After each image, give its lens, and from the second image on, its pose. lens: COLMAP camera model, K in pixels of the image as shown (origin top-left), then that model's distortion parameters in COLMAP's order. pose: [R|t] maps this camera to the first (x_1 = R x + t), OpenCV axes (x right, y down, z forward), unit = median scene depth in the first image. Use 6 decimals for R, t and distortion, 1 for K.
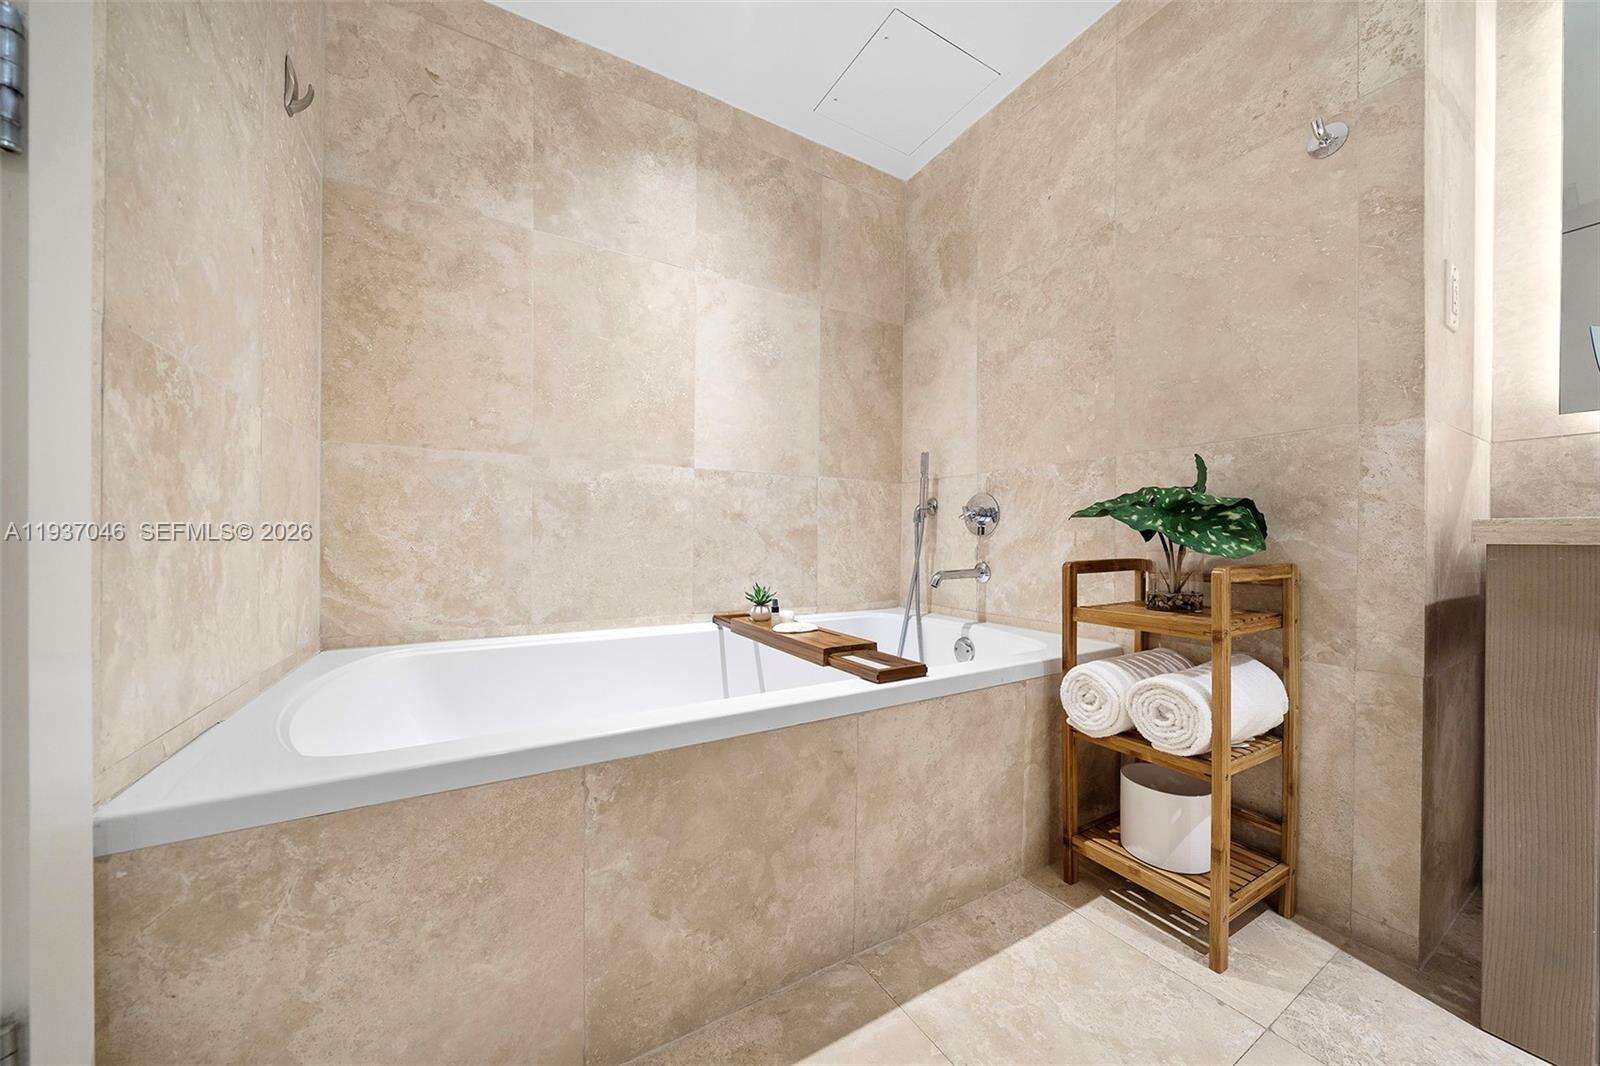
lens RADIAL K [[553.2, 0, 802.3], [0, 553.2, 537.7], [0, 0, 1]] dist [-0.003104, 0.000304]
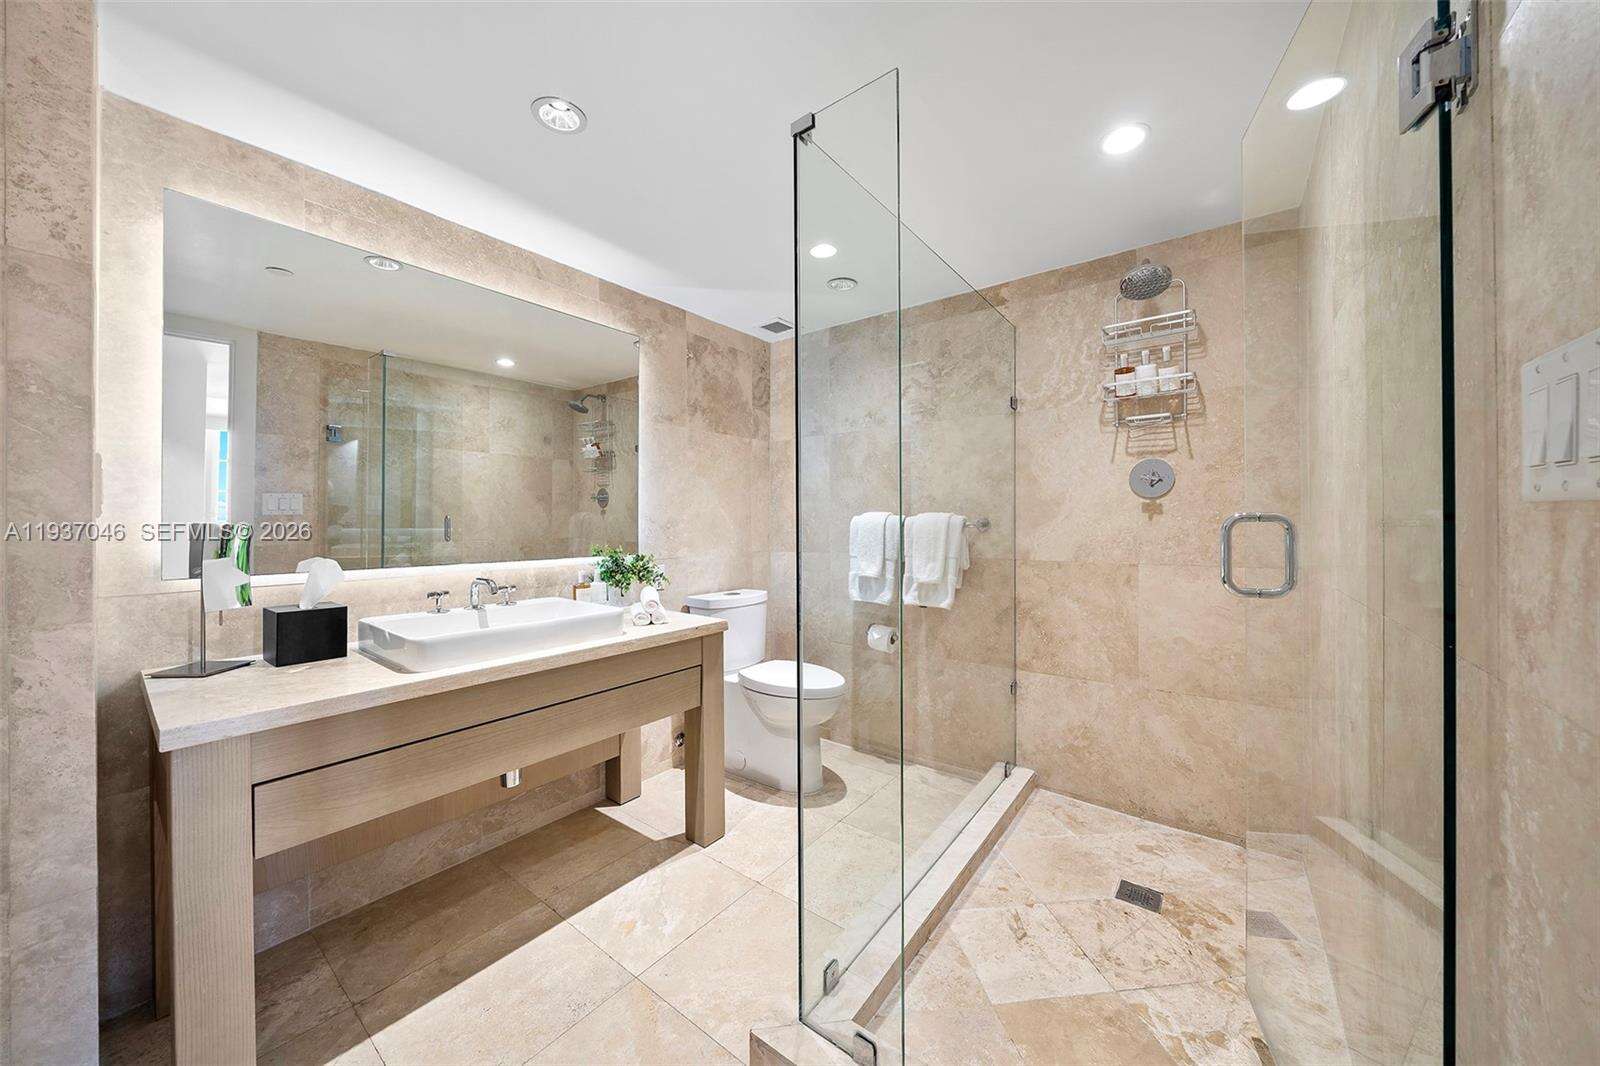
lens RADIAL K [[553.2, 0, 799.5], [0, 553.2, 525.0], [0, 0, 1]] dist [-0.003104, 0.000304]
pose [[-0.363244, -0.009299, 0.931648, -0.229893], [-0.000695, 0.999953, 0.009710, -0.383576], [-0.931694, 0.002880, -0.363233, 0.174030]]
